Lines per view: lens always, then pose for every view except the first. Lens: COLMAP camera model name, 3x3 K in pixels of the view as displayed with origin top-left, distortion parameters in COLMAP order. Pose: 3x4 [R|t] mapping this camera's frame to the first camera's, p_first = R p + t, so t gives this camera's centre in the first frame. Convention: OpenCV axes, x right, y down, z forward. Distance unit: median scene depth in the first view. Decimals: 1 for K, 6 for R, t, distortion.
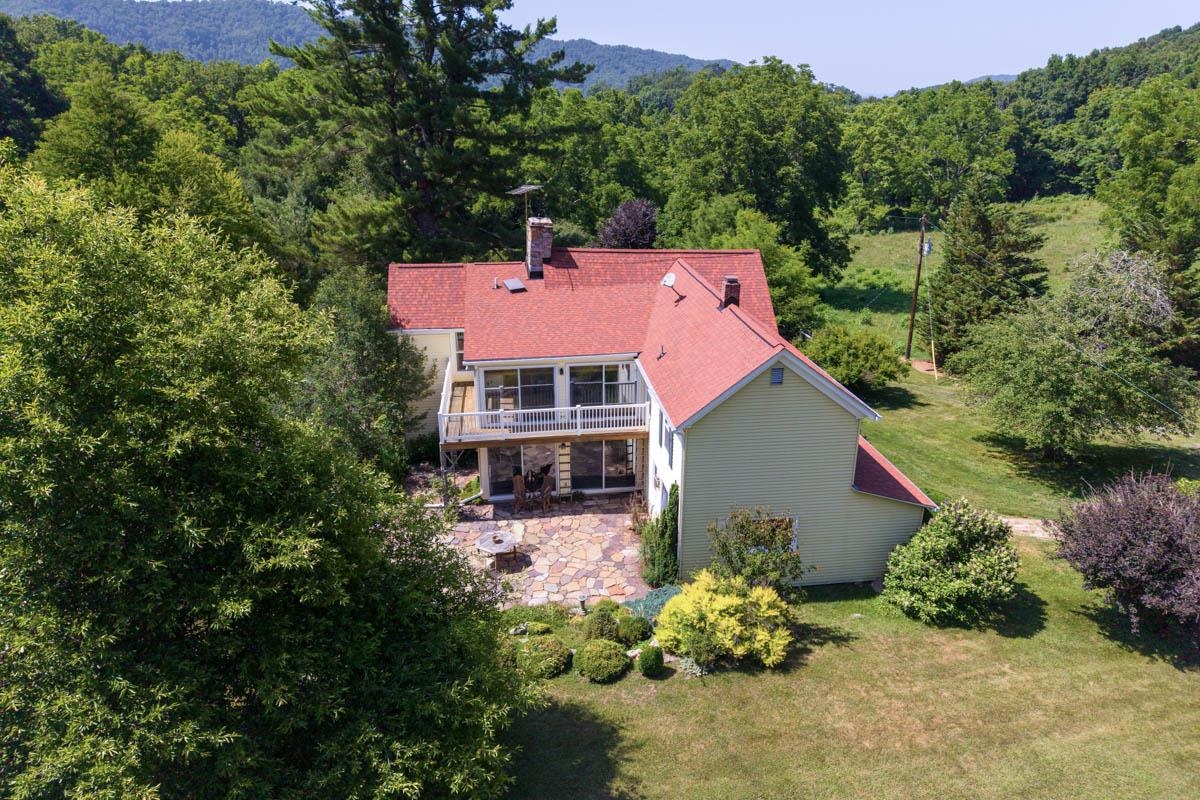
lens RADIAL K [[801.9, 0, 607.5], [0, 801.9, 391.7], [0, 0, 1]] dist [0.005554, -0.001106]
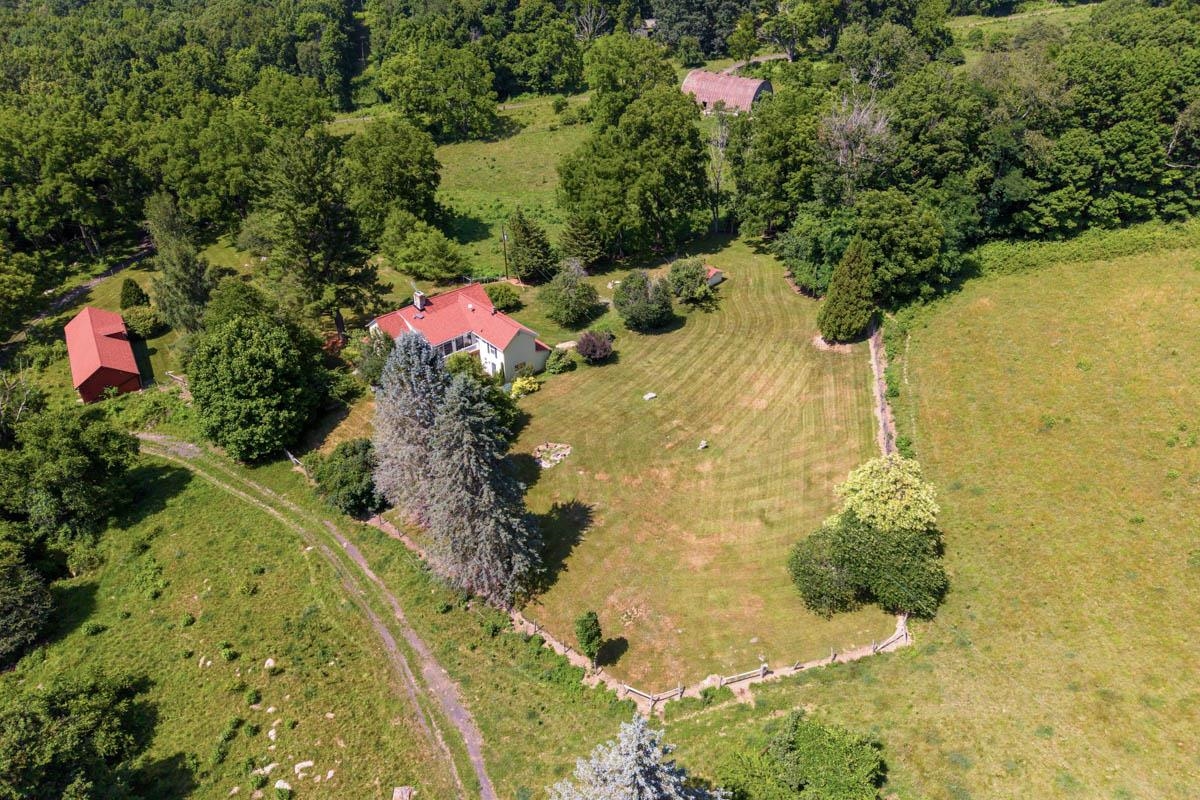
lens RADIAL K [[801.9, 0, 607.5], [0, 801.9, 391.7], [0, 0, 1]] dist [0.005554, -0.001106]
pose [[0.808686, -0.328690, 0.487843, -1.355080], [0.194206, 0.932007, 0.306019, -0.798693], [-0.555258, -0.152731, 0.817534, -2.430400]]
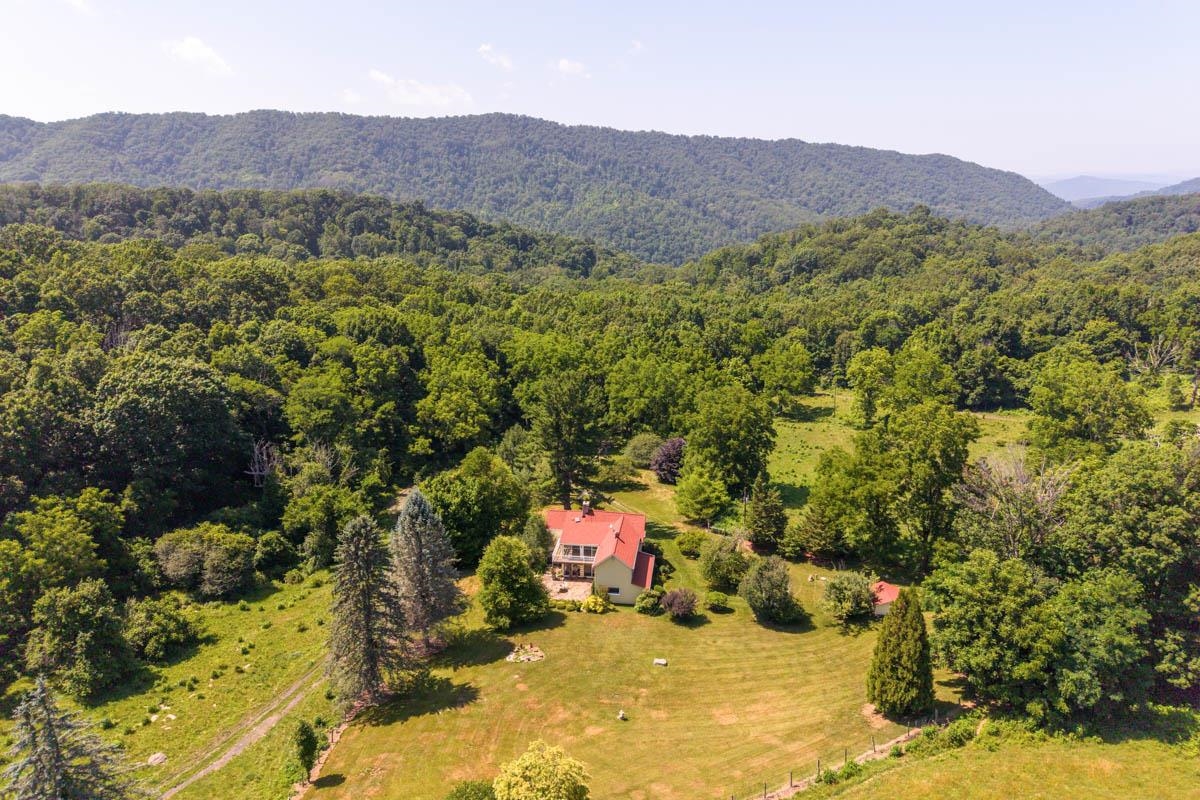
lens RADIAL K [[801.9, 0, 607.5], [0, 801.9, 391.7], [0, 0, 1]] dist [0.005554, -0.001106]
pose [[0.967834, 0.066257, -0.242709, 1.029203], [-0.087905, 0.992954, -0.079464, -0.507833], [0.235734, 0.098243, 0.966839, -3.085172]]
